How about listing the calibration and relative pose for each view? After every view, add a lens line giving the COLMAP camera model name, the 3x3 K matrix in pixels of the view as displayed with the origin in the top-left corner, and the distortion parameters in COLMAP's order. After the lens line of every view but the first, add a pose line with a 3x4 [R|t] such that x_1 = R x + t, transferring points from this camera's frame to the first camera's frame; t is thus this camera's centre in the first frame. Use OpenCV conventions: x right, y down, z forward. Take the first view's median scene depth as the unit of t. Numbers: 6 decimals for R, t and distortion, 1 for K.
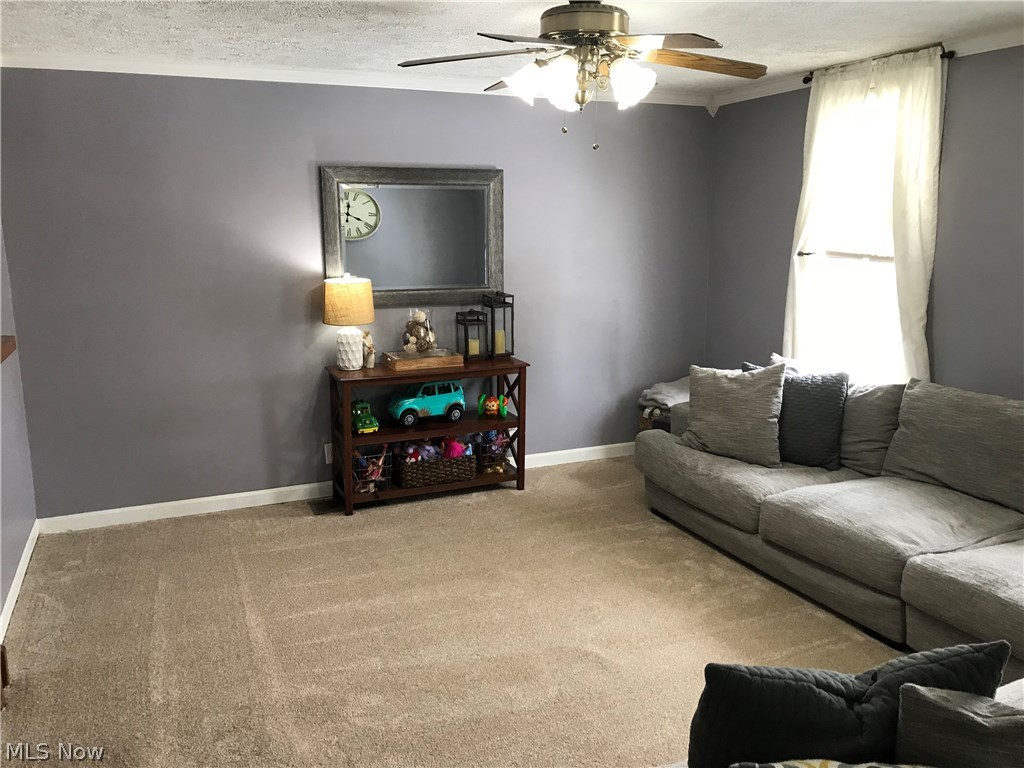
lens RADIAL K [[836.7, 0, 510.1], [0, 836.7, 388.4], [0, 0, 1]] dist [0.039876, -0.061685]
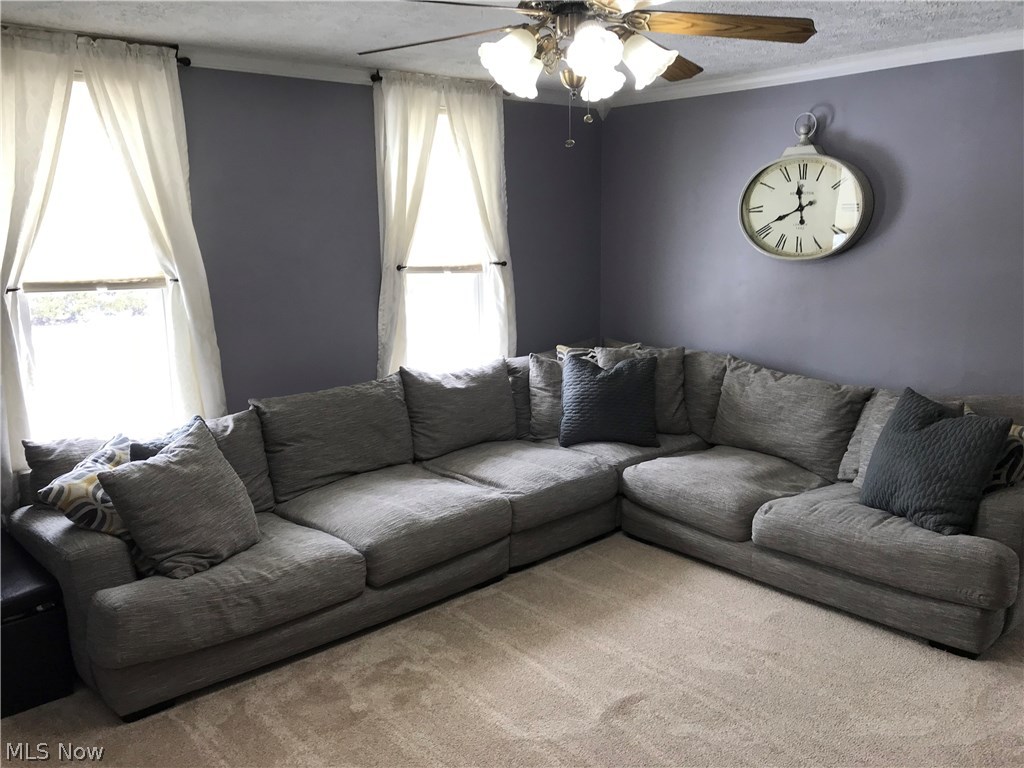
lens RADIAL K [[836.7, 0, 507.3], [0, 836.7, 376.9], [0, 0, 1]] dist [0.039876, -0.061685]
pose [[-0.325969, -0.160681, 0.931625, -0.528504], [0.194676, 0.952921, 0.232470, -0.211470], [-0.925119, 0.257143, -0.279342, 1.027077]]
